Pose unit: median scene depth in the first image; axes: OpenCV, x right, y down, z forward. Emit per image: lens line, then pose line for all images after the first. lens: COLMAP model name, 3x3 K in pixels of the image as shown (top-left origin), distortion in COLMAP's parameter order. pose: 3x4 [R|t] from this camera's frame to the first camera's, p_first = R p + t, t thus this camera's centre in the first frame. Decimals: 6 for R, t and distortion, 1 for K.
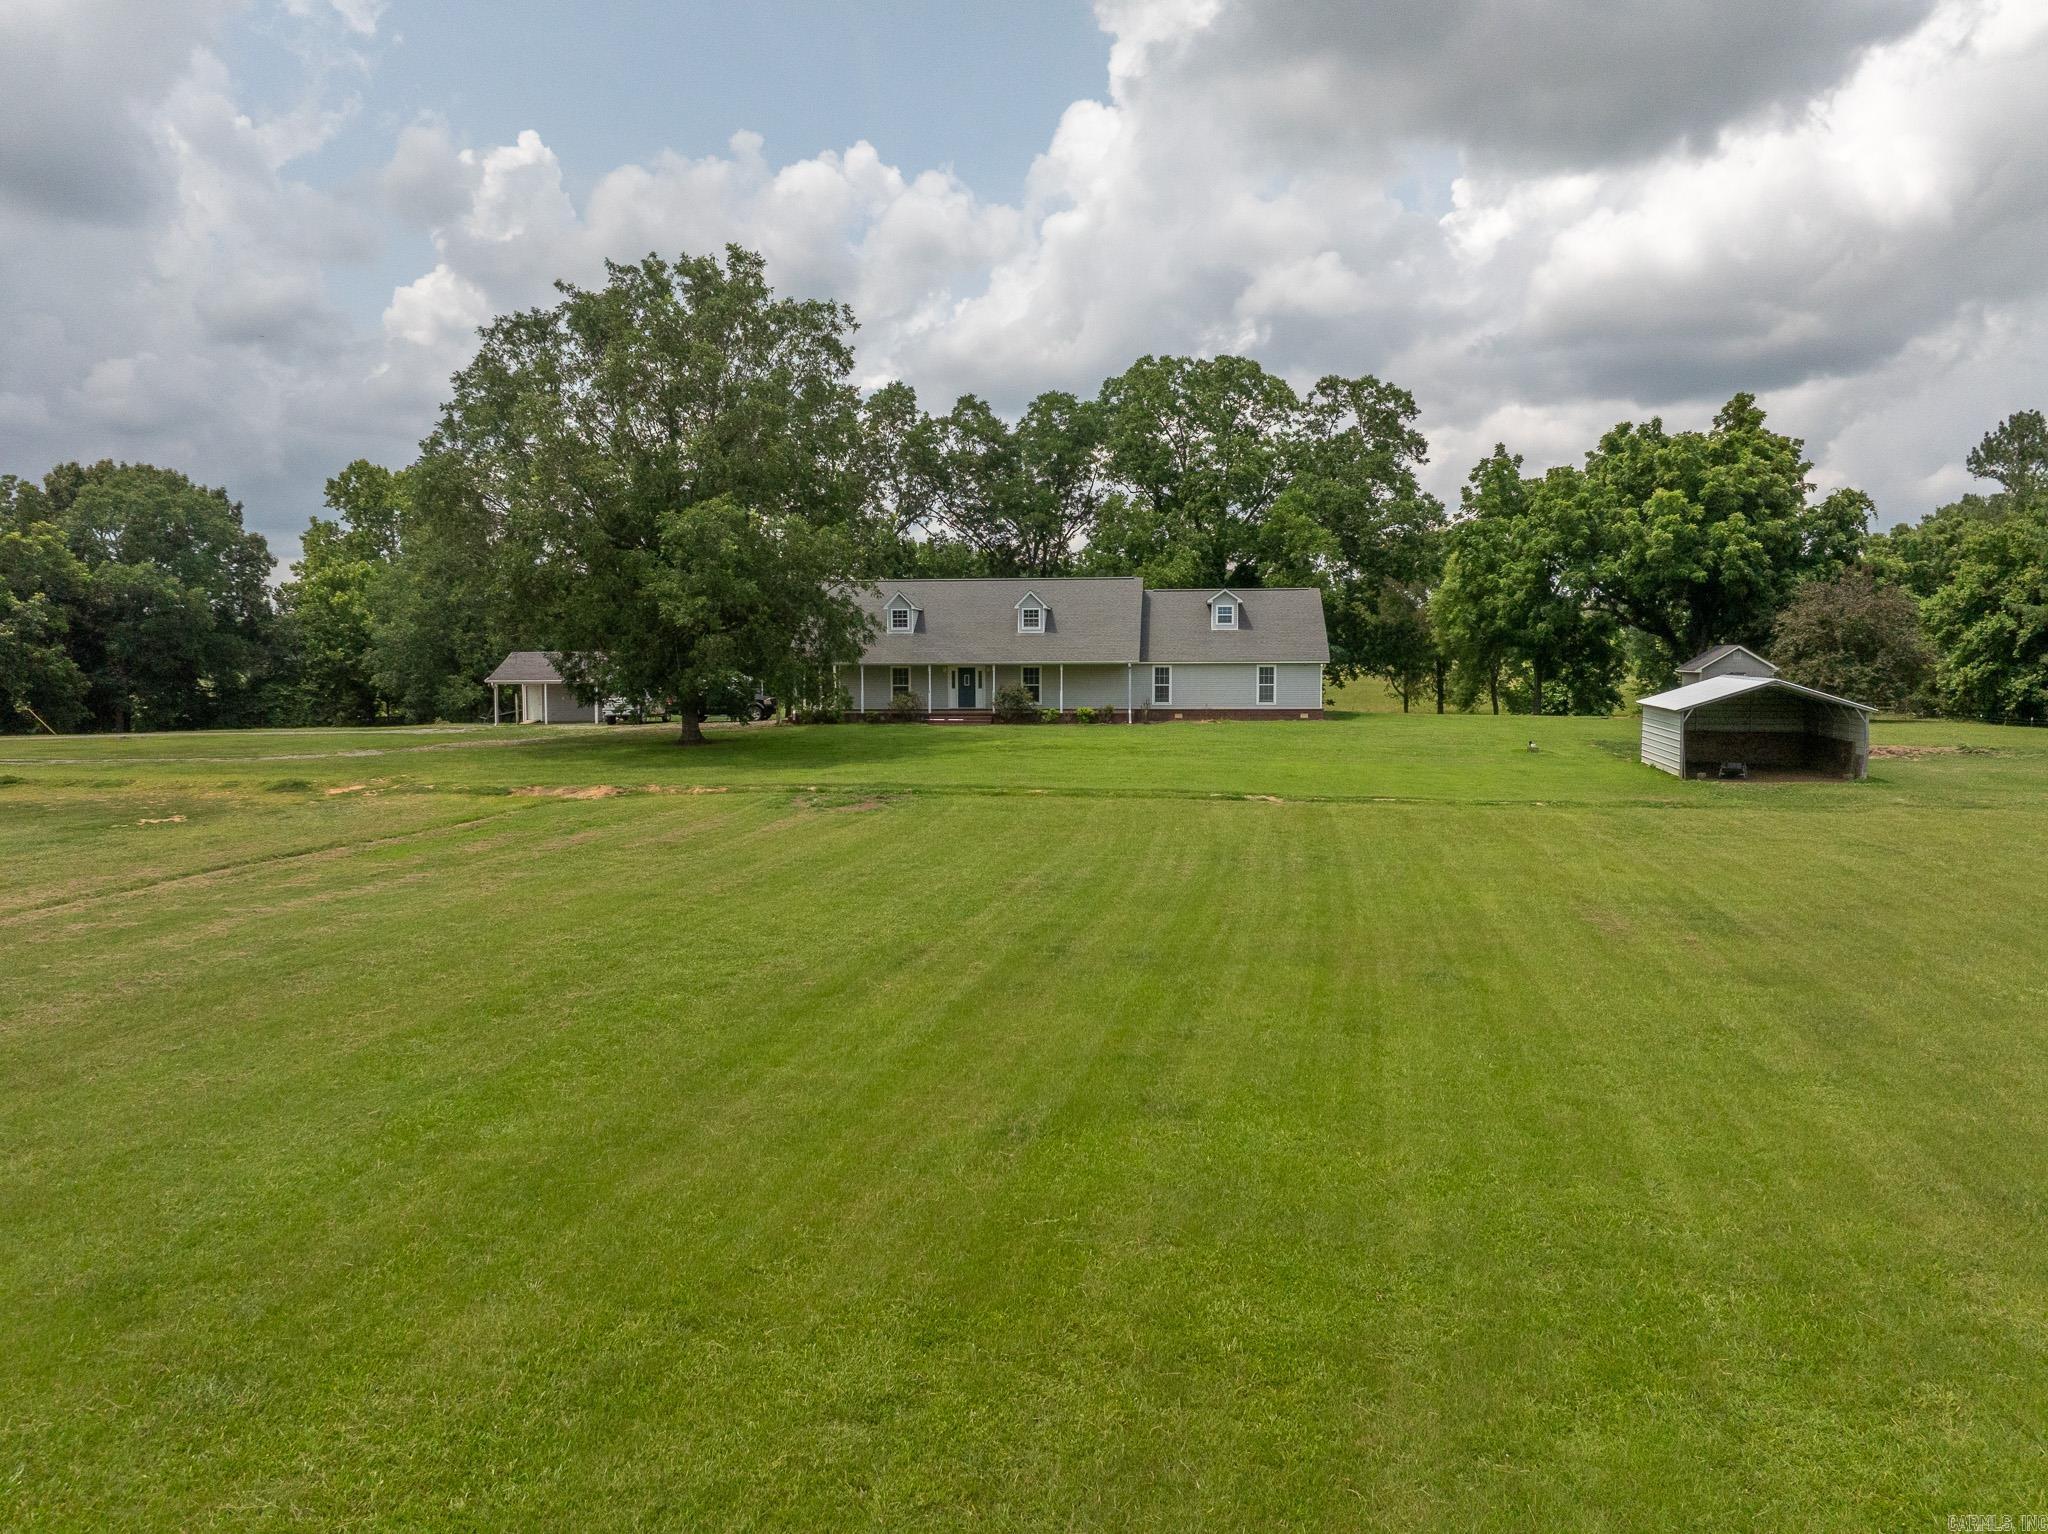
lens RADIAL K [[1447.4, 0, 1032.7], [0, 1447.4, 743.4], [0, 0, 1]] dist [-0.054796, 0.031090]
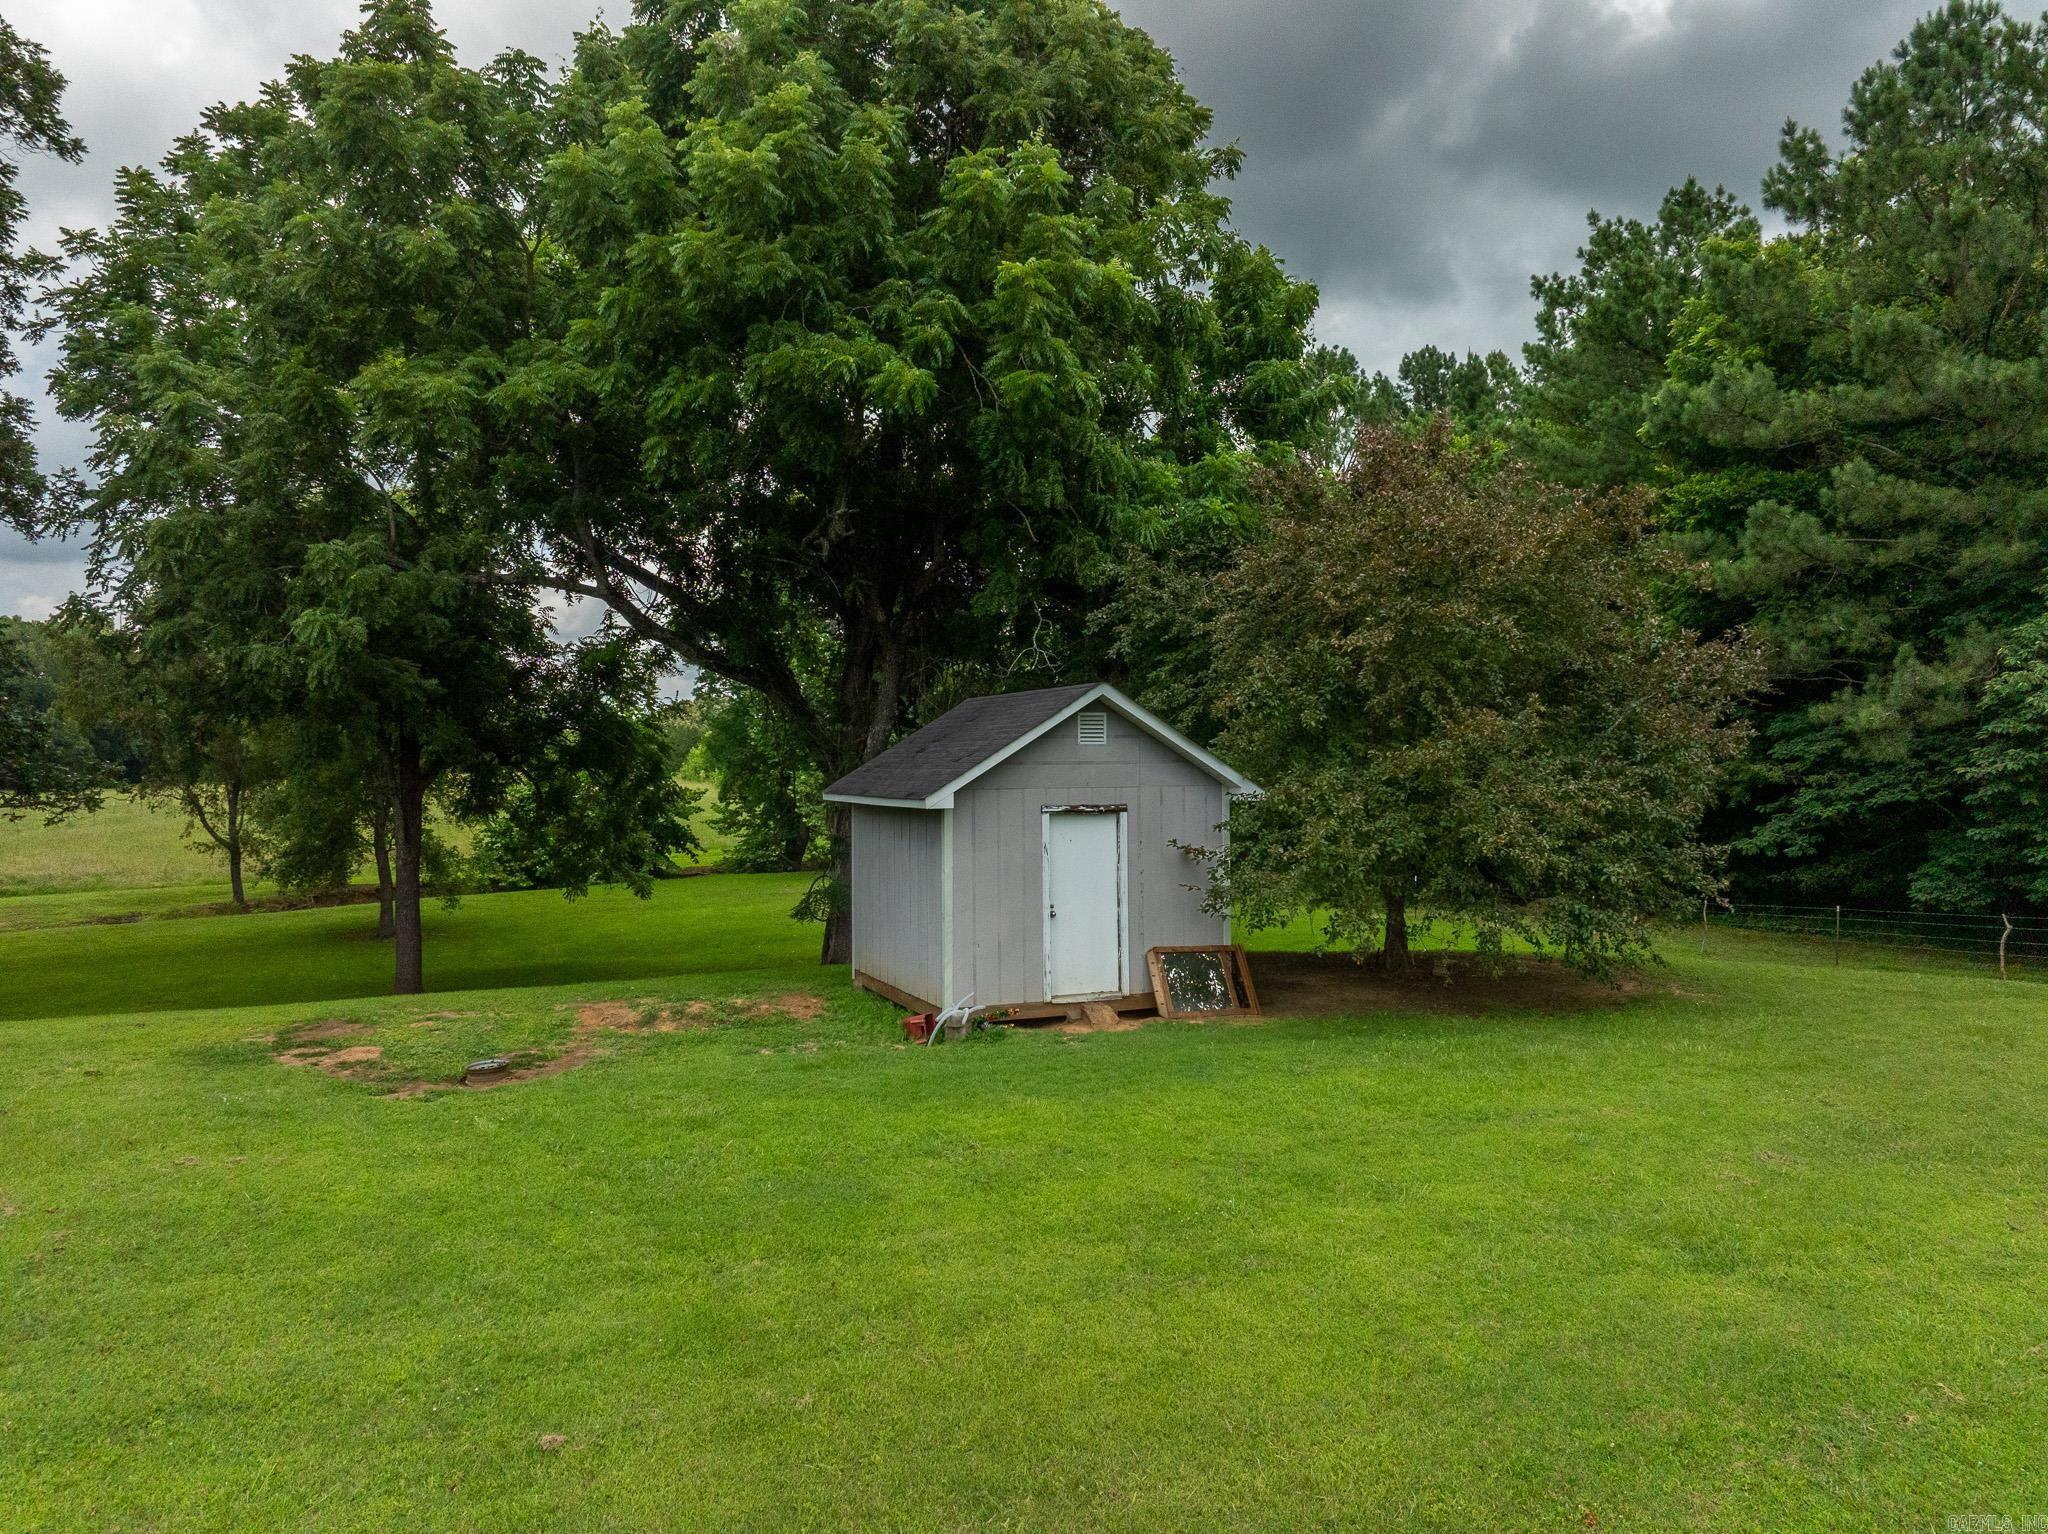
lens RADIAL K [[1422.4, 0, 1024.0], [0, 1422.4, 767.0], [0, 0, 1]] dist [0.001244, 0.000410]
pose [[0.837497, 0.000195, 0.546442, 0.338620], [0.031677, 0.998301, -0.048905, -0.042438], [-0.545523, 0.058267, 0.836068, 0.759598]]
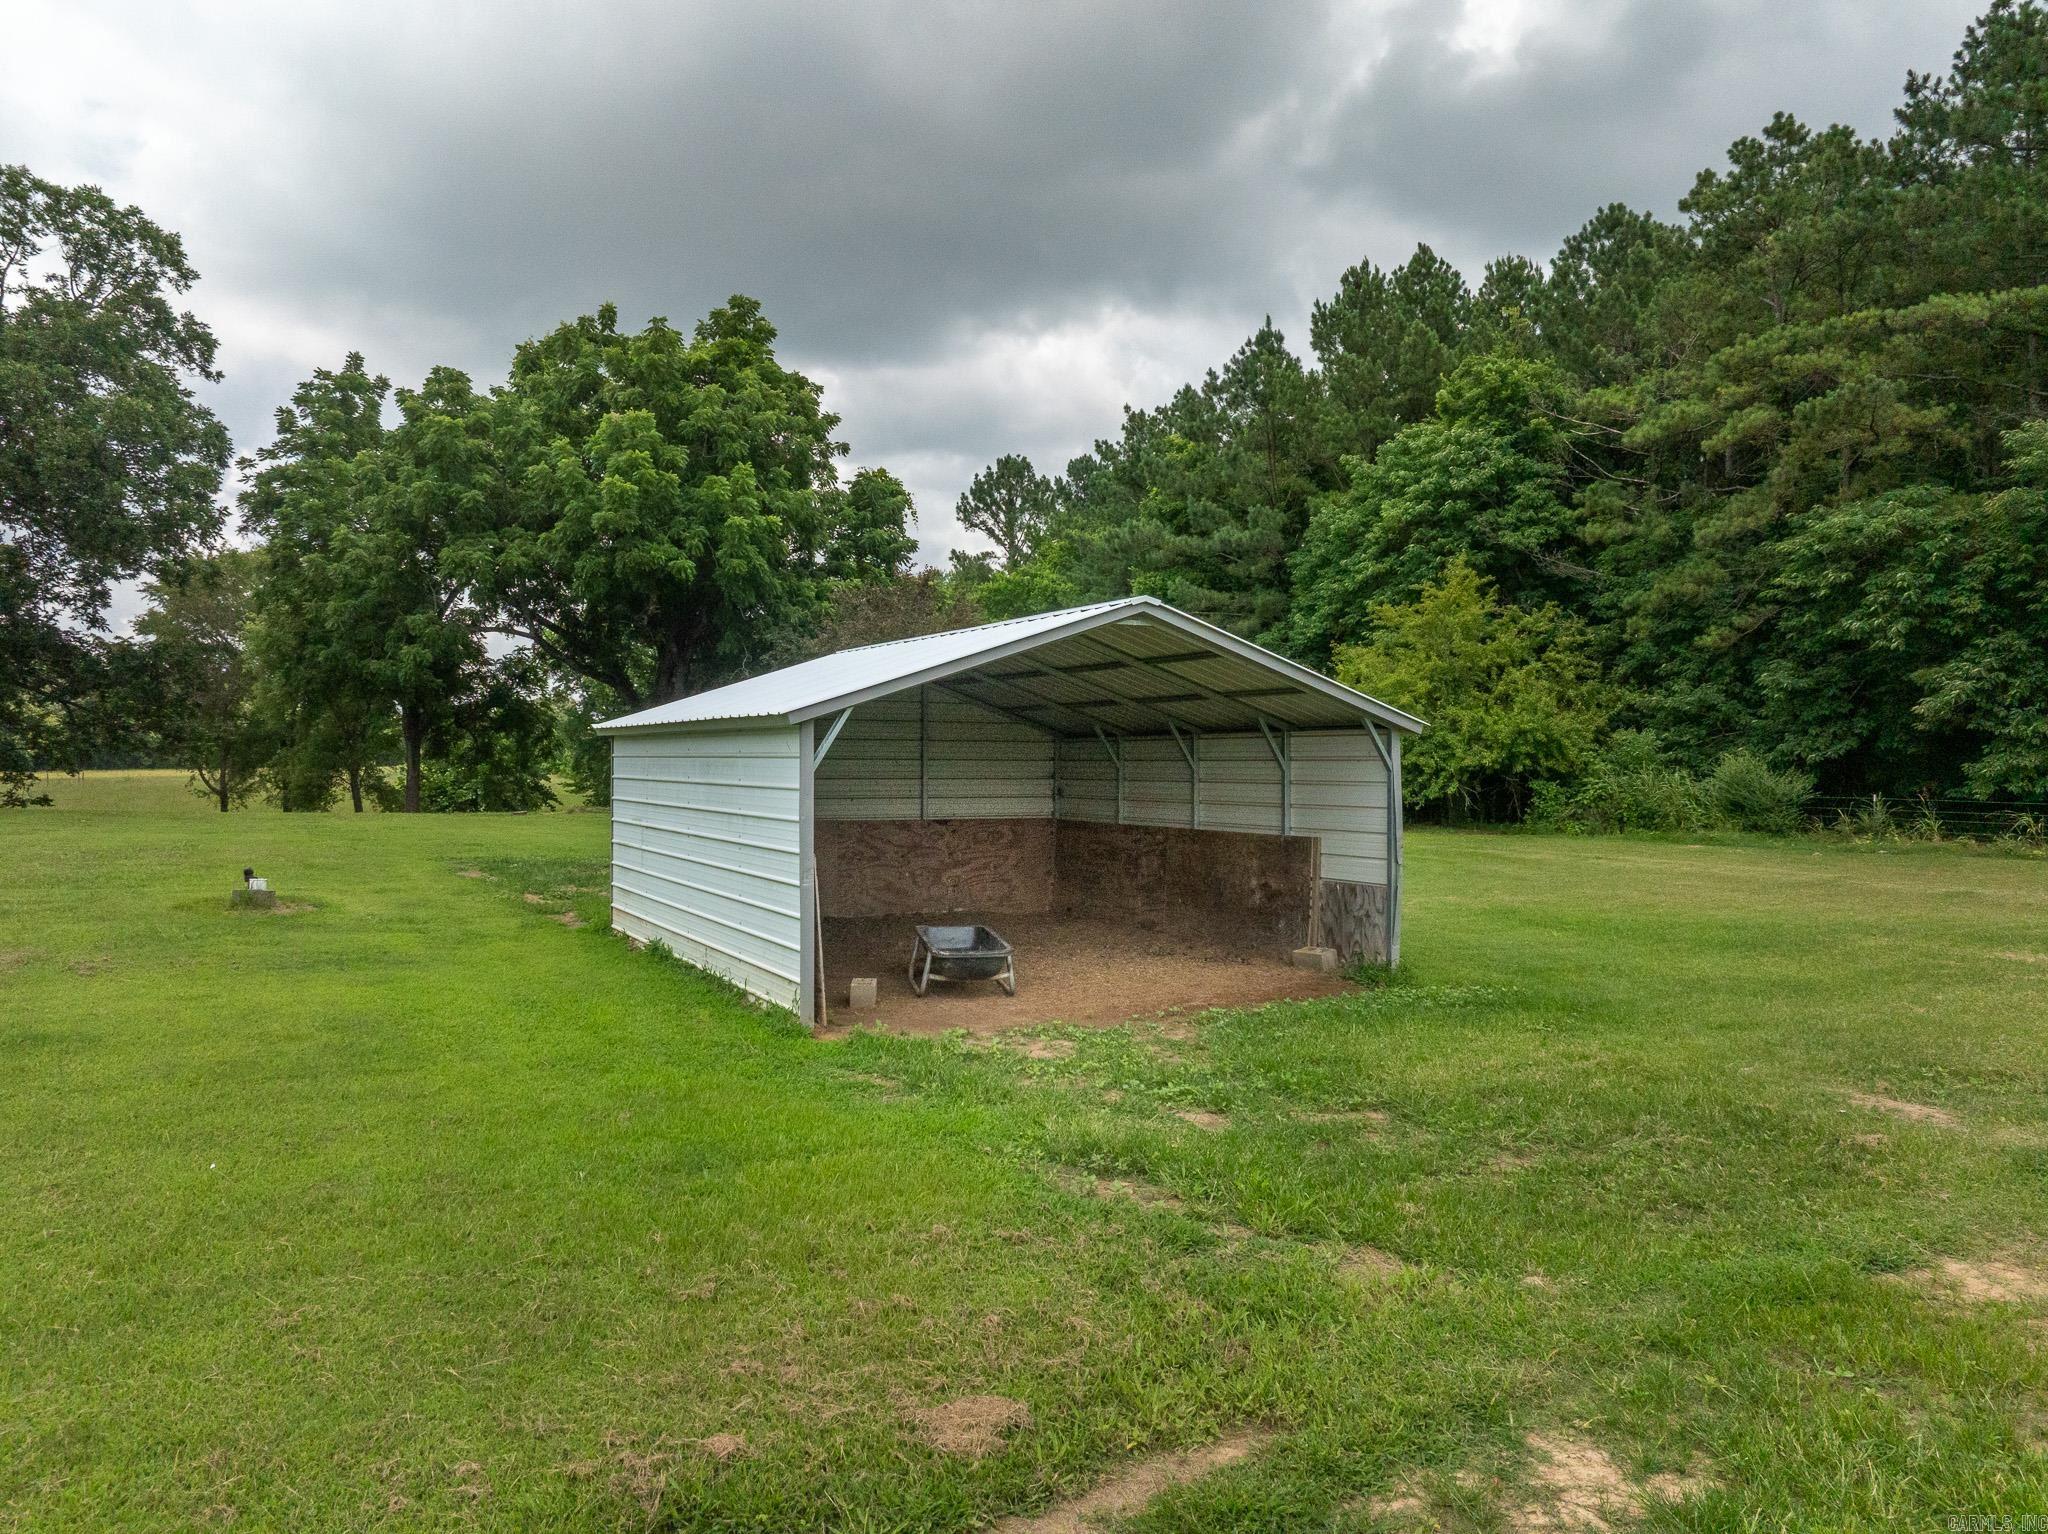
lens RADIAL K [[1447.4, 0, 1032.7], [0, 1447.4, 743.4], [0, 0, 1]] dist [-0.054796, 0.031090]
pose [[0.758655, 0.017314, 0.651263, 0.183823], [0.034055, 0.997226, -0.066182, -0.001779], [-0.650602, 0.072388, 0.755961, 0.445572]]
